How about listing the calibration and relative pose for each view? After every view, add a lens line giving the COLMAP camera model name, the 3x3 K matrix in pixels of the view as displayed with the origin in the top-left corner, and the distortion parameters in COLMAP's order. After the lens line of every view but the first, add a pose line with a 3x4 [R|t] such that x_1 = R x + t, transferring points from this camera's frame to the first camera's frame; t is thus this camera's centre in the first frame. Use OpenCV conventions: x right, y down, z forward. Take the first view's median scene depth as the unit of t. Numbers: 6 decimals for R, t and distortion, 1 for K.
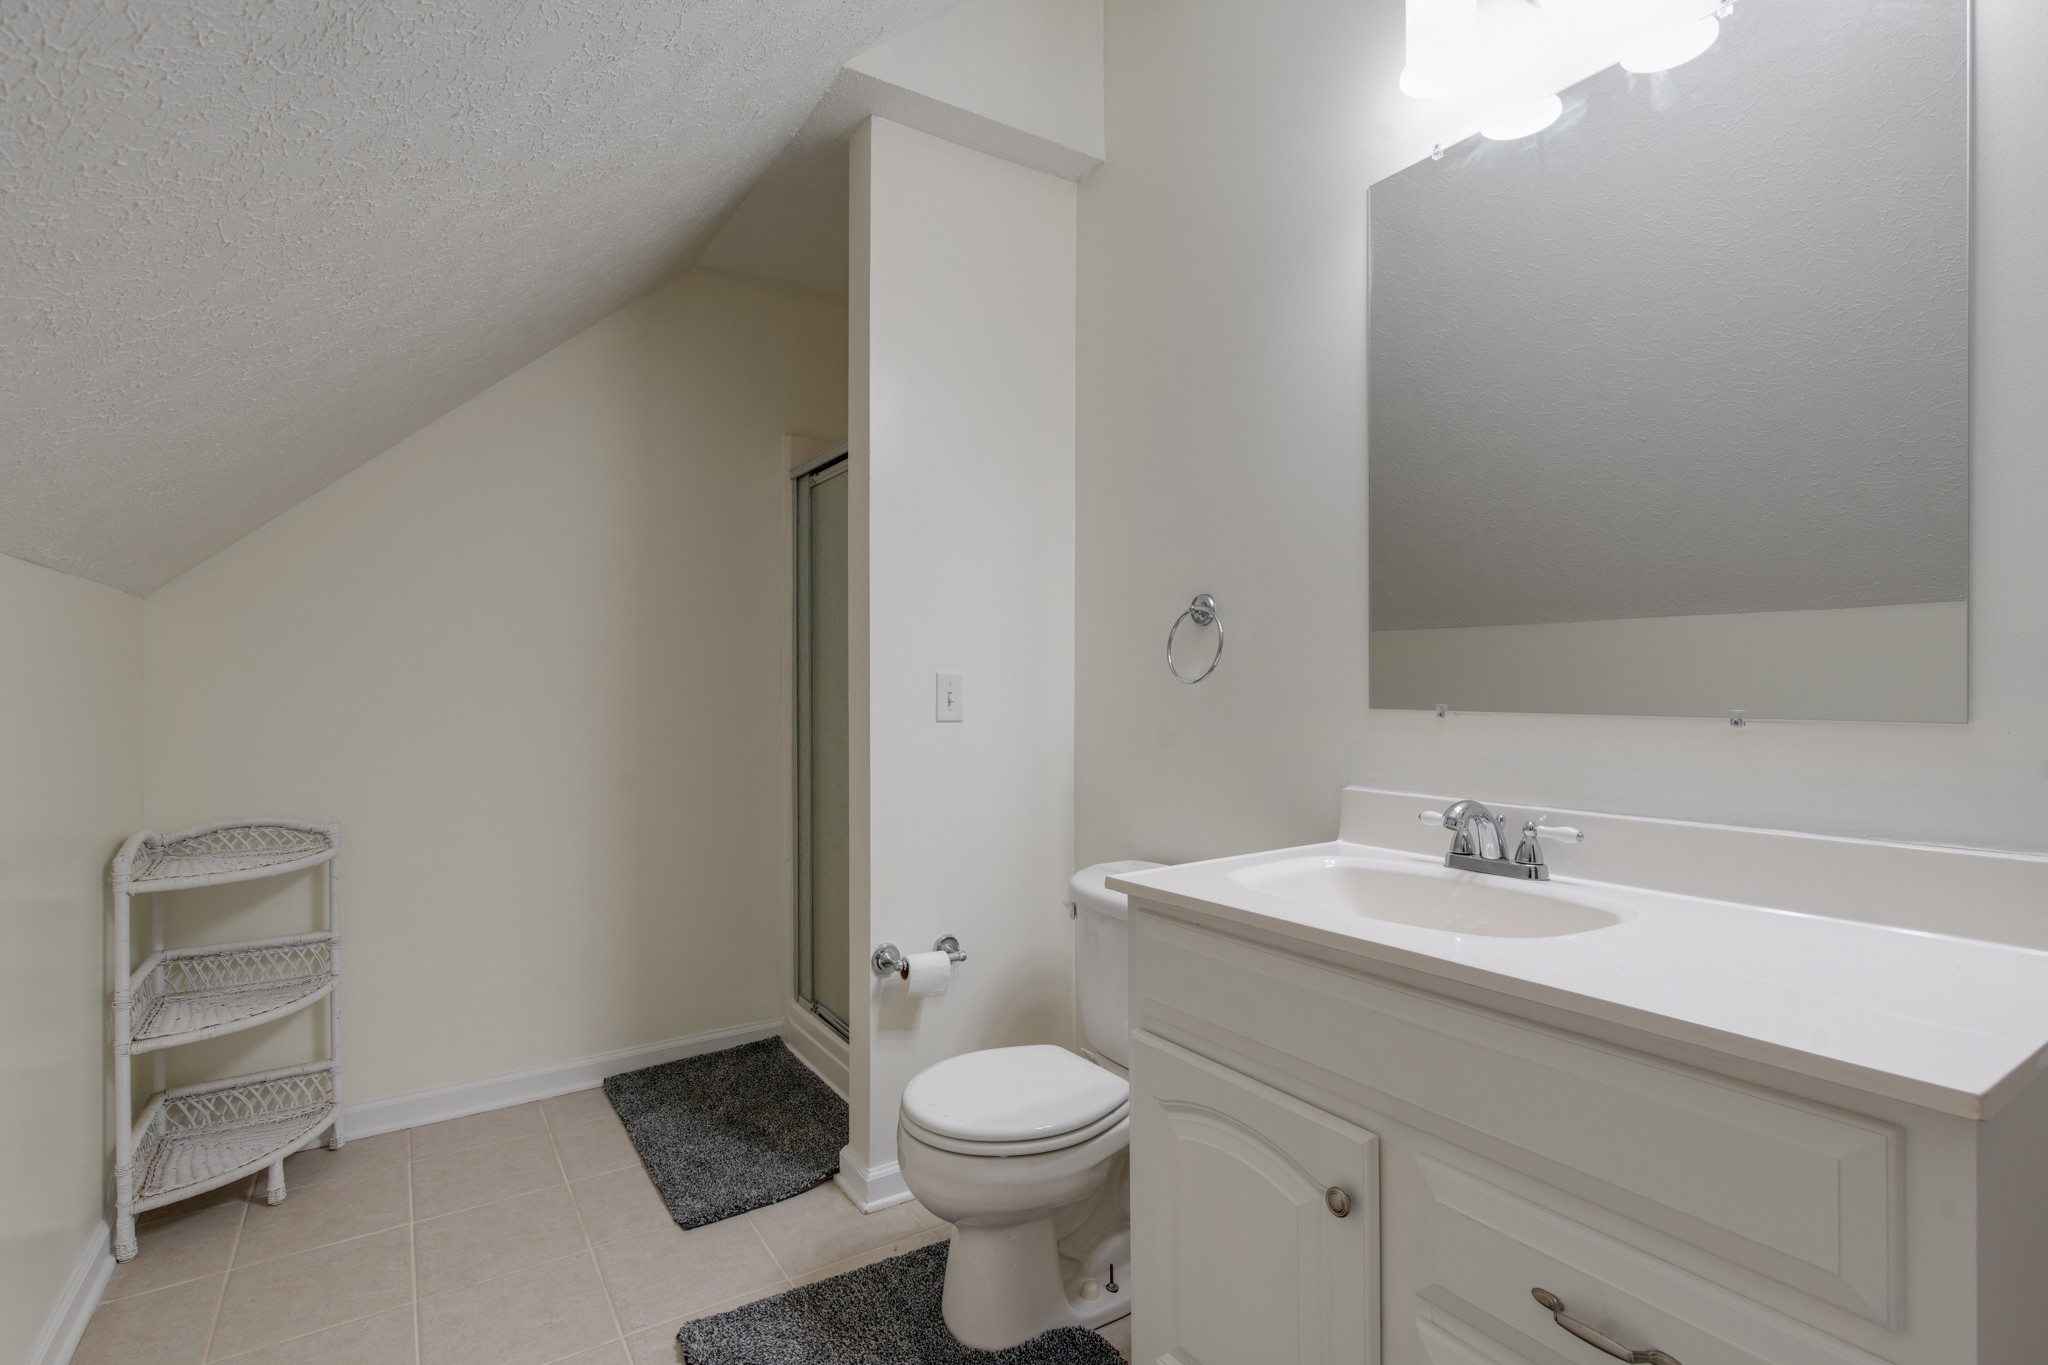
lens RADIAL K [[955.8, 0, 1017.2], [0, 955.8, 696.2], [0, 0, 1]] dist [0.000485, 0.000034]
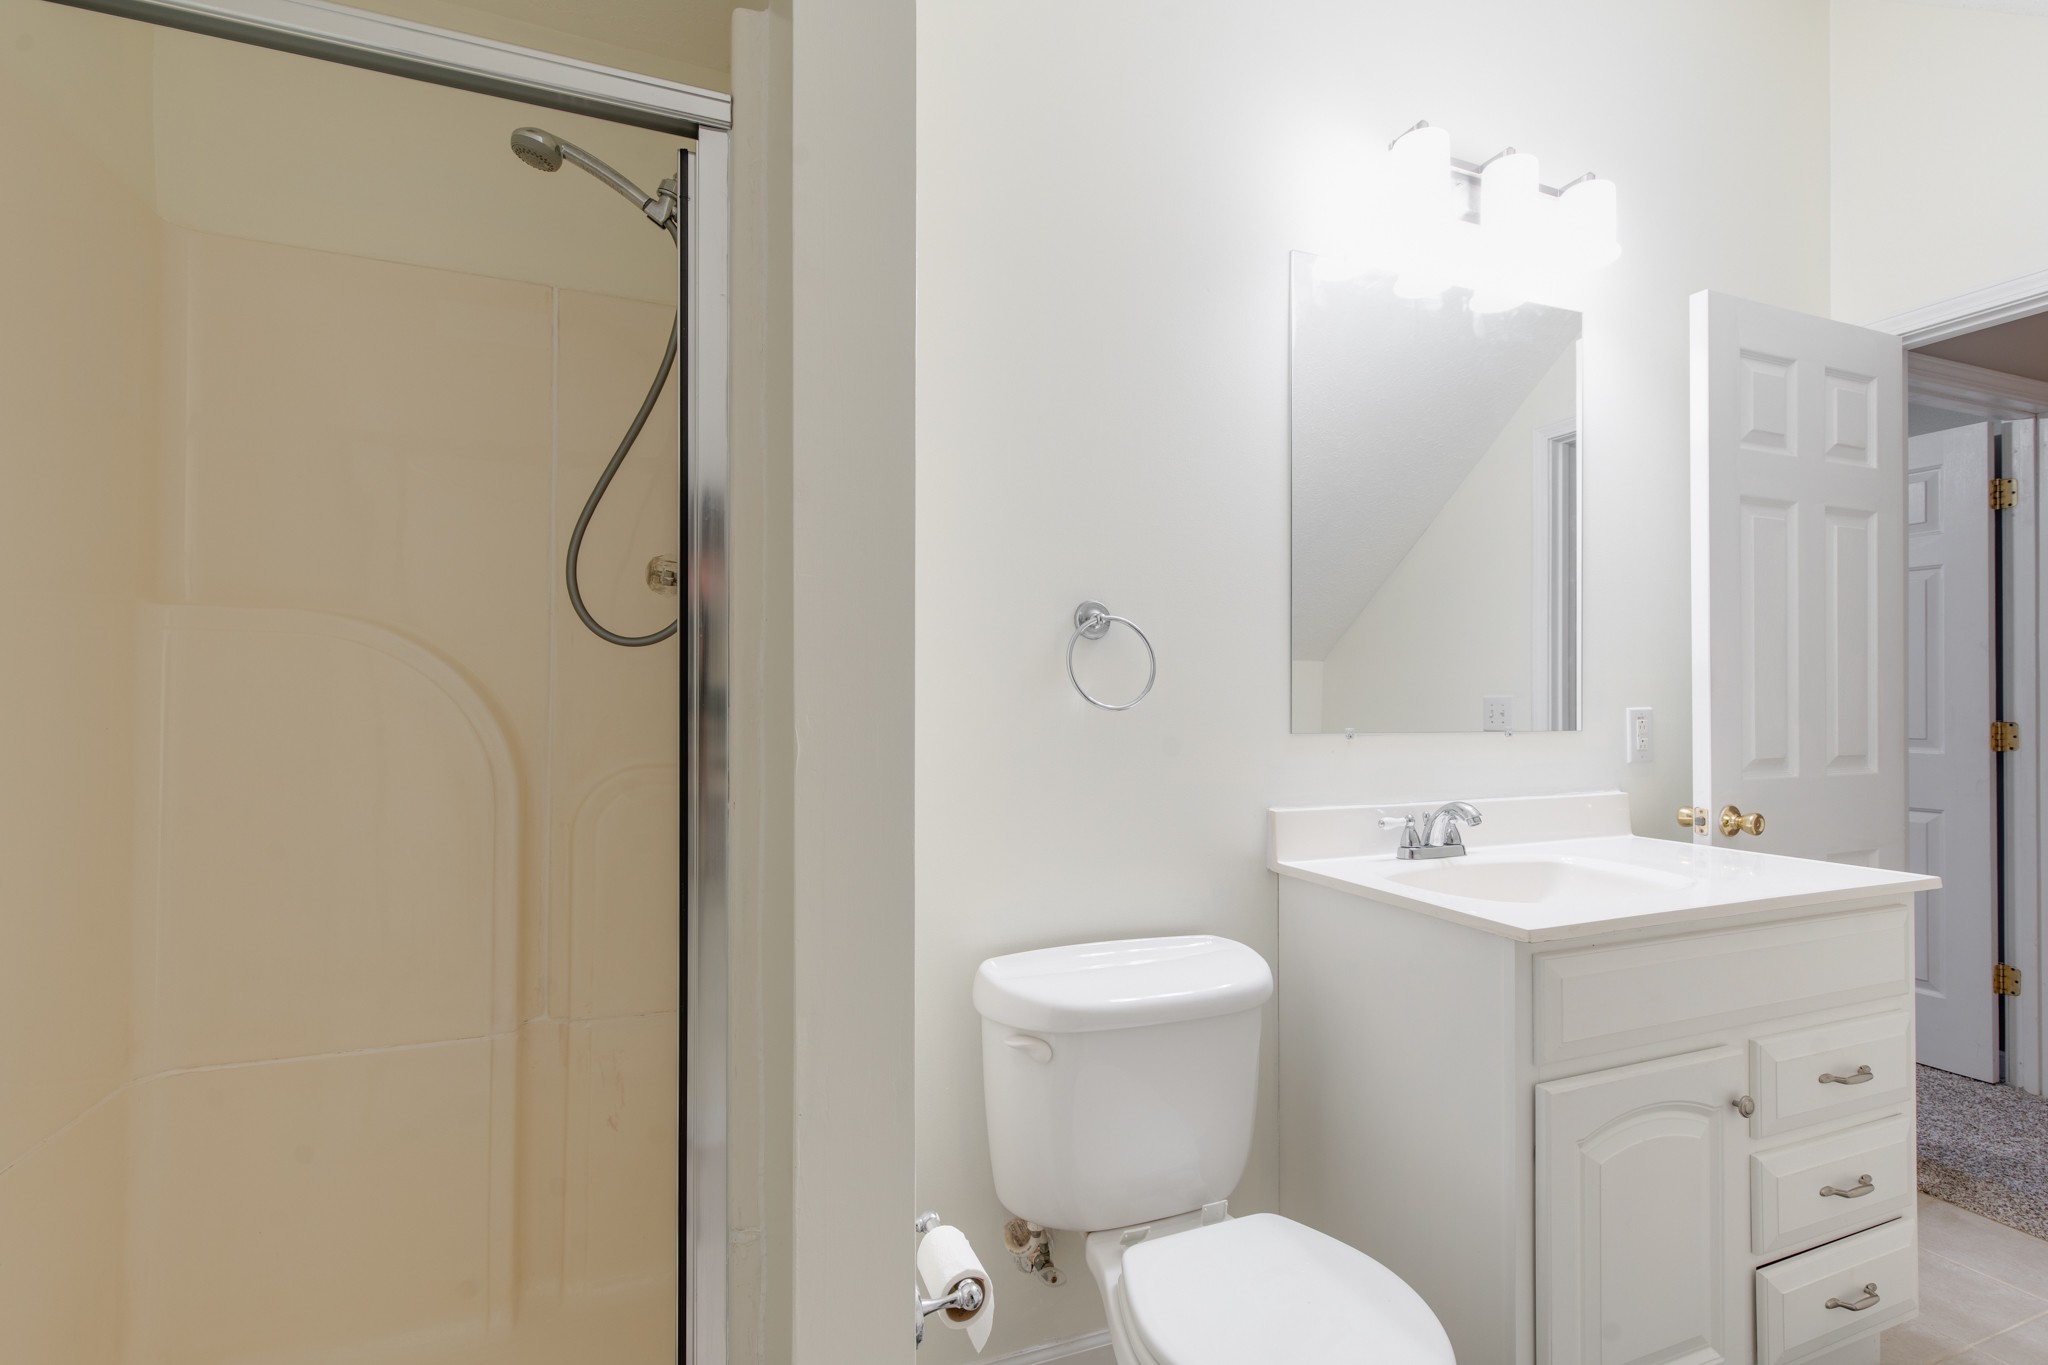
lens RADIAL K [[955.8, 0, 1017.2], [0, 955.8, 696.2], [0, 0, 1]] dist [0.000485, 0.000034]
pose [[0.185532, 0.005310, 0.982624, -0.812530], [0.008735, 0.999937, -0.007053, -0.027076], [-0.982599, 0.009892, 0.185474, 1.216190]]
